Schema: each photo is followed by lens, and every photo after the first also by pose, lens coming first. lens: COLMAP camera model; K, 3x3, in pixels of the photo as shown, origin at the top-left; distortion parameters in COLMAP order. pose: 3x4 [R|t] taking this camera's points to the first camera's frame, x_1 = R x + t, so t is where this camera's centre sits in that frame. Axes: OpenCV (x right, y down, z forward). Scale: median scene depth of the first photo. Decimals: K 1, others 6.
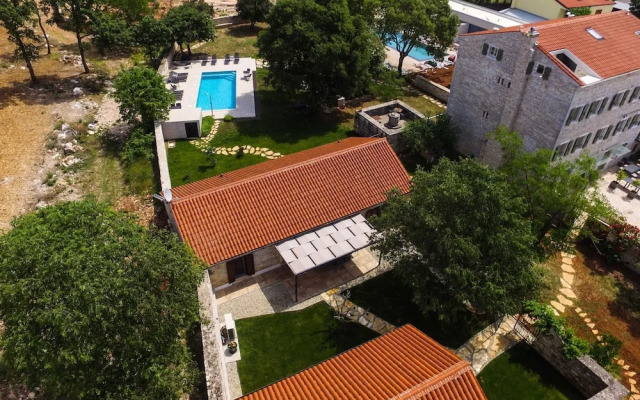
lens RADIAL K [[428.9, 0, 311.9], [0, 428.9, 186.4], [0, 0, 1]] dist [-0.134063, 0.094168]
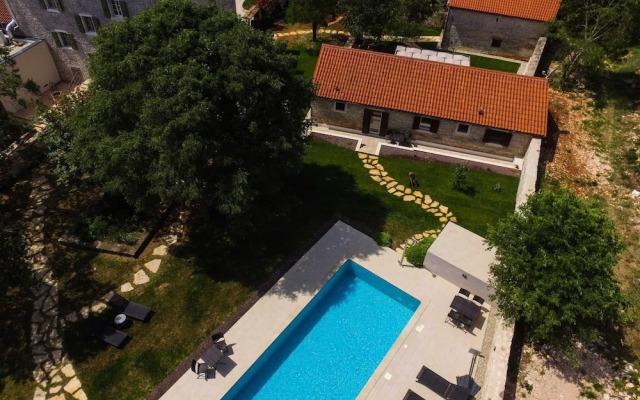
lens RADIAL K [[428.9, 0, 311.9], [0, 428.9, 186.4], [0, 0, 1]] dist [-0.134063, 0.094168]
pose [[-0.695288, -0.508993, 0.507446, -0.426211], [0.409408, 0.299811, 0.861683, -0.778149], [-0.590729, 0.806870, -0.000069, 1.137656]]
